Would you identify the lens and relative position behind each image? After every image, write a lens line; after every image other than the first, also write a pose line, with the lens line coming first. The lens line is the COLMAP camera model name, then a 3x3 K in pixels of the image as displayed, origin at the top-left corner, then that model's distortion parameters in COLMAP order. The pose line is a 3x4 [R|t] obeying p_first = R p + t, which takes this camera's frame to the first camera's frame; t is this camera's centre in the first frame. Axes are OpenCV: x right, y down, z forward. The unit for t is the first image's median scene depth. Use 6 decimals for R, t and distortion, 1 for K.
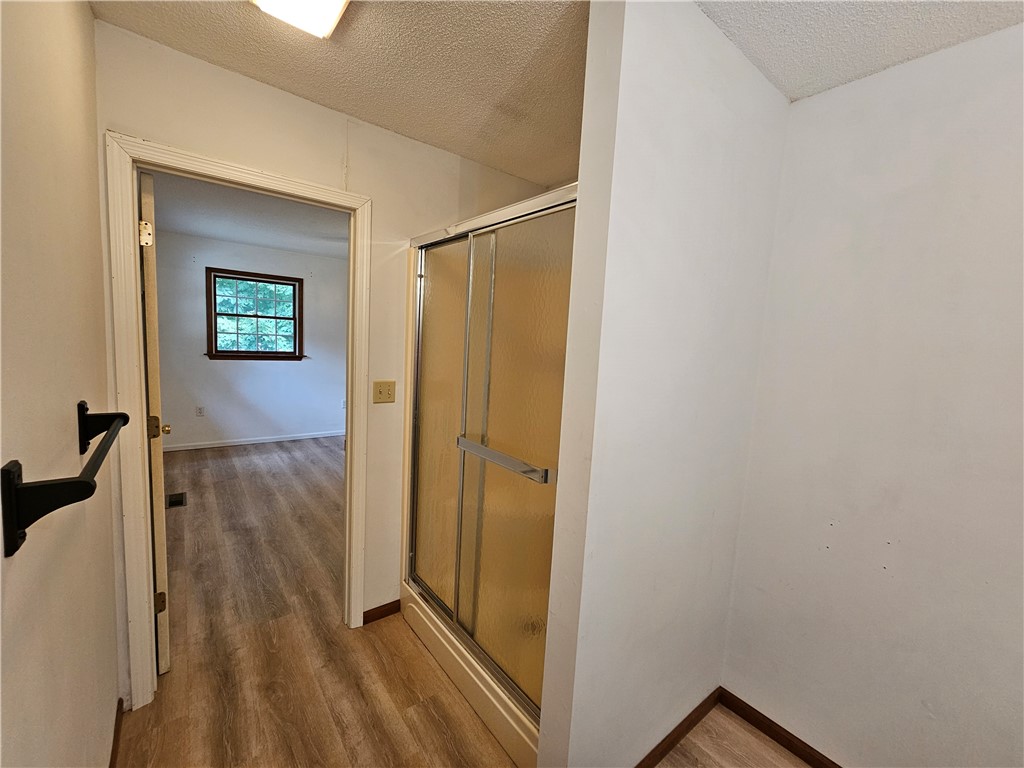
lens RADIAL K [[420.9, 0, 507.7], [0, 420.9, 387.9], [0, 0, 1]] dist [0.000053, -0.000110]
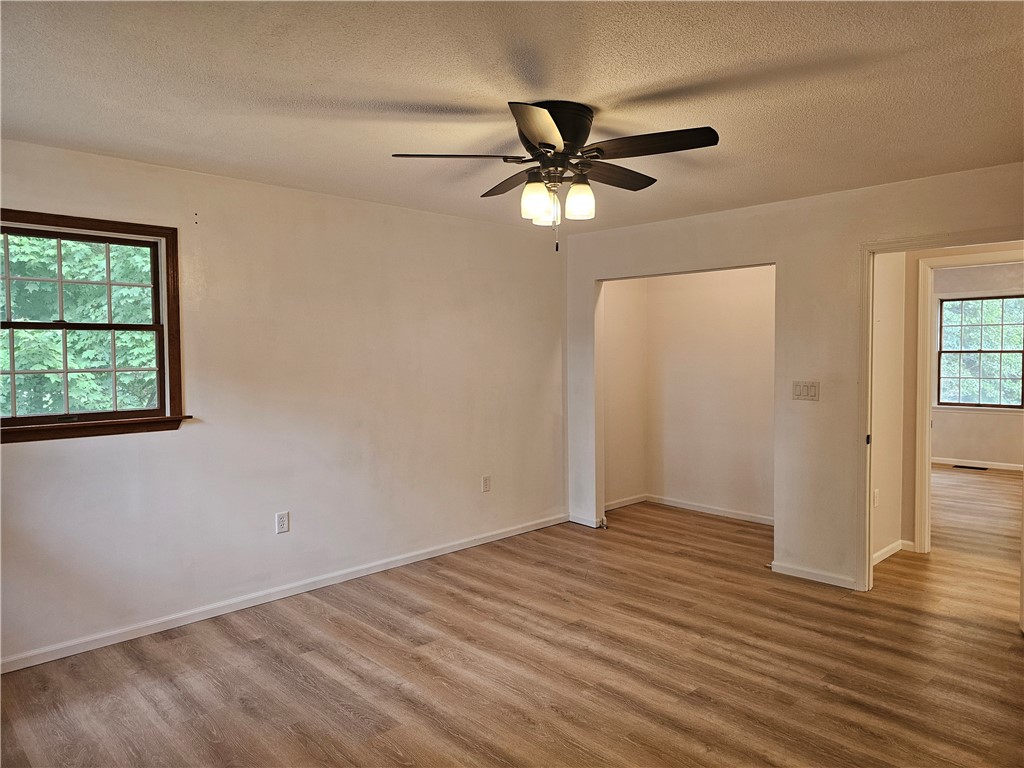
lens RADIAL K [[693.8, 0, 512.0], [0, 693.8, 384.0], [0, 0, 1]] dist [0.048792, -0.037255]
pose [[0.992735, -0.062953, 0.102537, -0.271188], [0.069550, 0.995645, -0.062079, -0.049275], [-0.098183, 0.068759, 0.992790, 0.338836]]
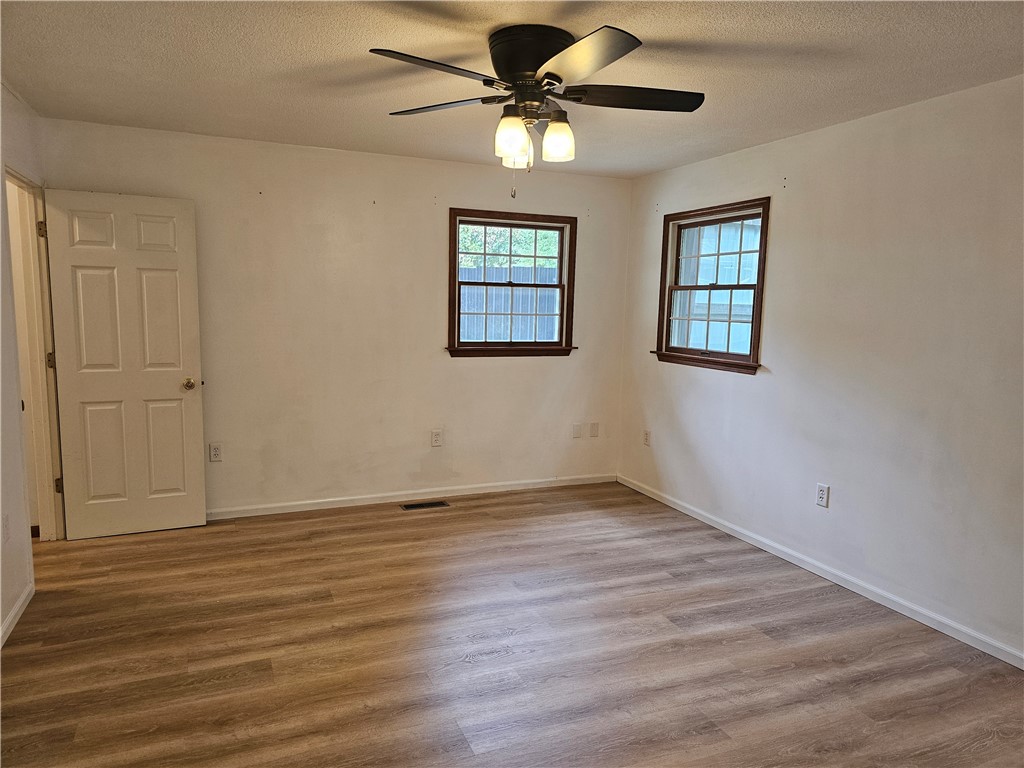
lens RADIAL K [[685.4, 0, 502.7], [0, 685.4, 394.4], [0, 0, 1]] dist [0.051467, -0.032187]
pose [[-0.270996, 0.069554, -0.960064, 0.365623], [-0.143819, 0.983265, 0.111831, -0.100478], [0.951776, 0.168381, -0.256457, 1.056789]]
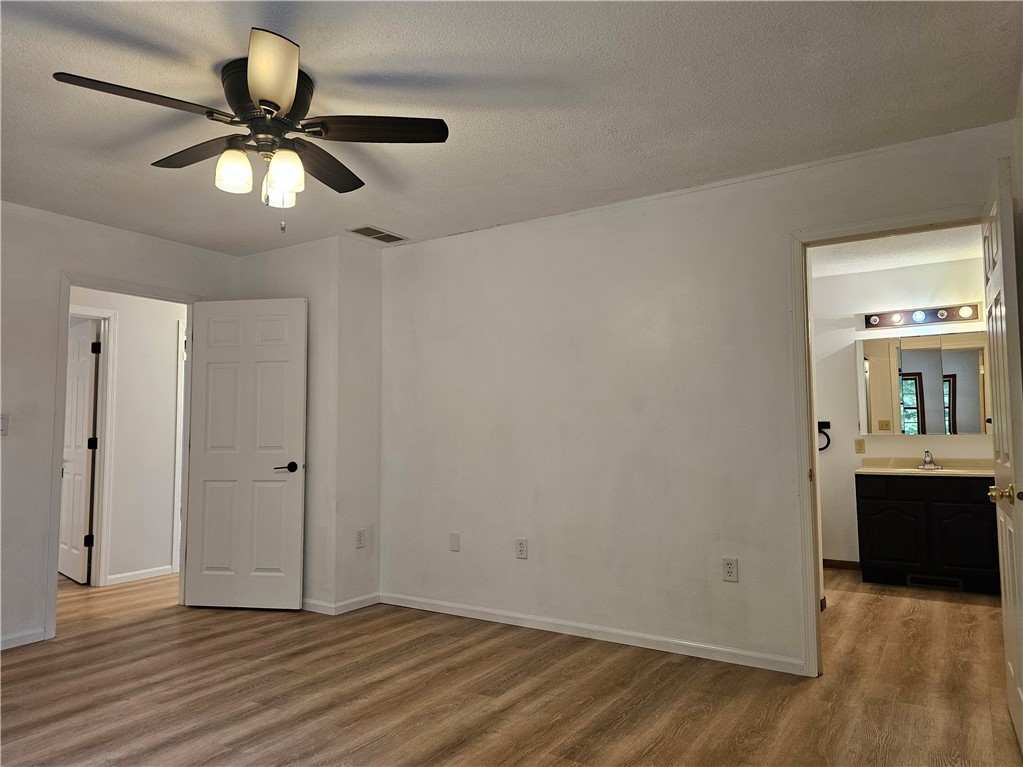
lens RADIAL K [[684.7, 0, 502.2], [0, 684.7, 393.9], [0, 0, 1]] dist [0.051467, -0.032187]
pose [[-0.318140, 0.002486, 0.948041, -0.709358], [0.098870, 0.994631, 0.030570, -0.073419], [-0.942874, 0.103458, -0.316677, 0.917484]]
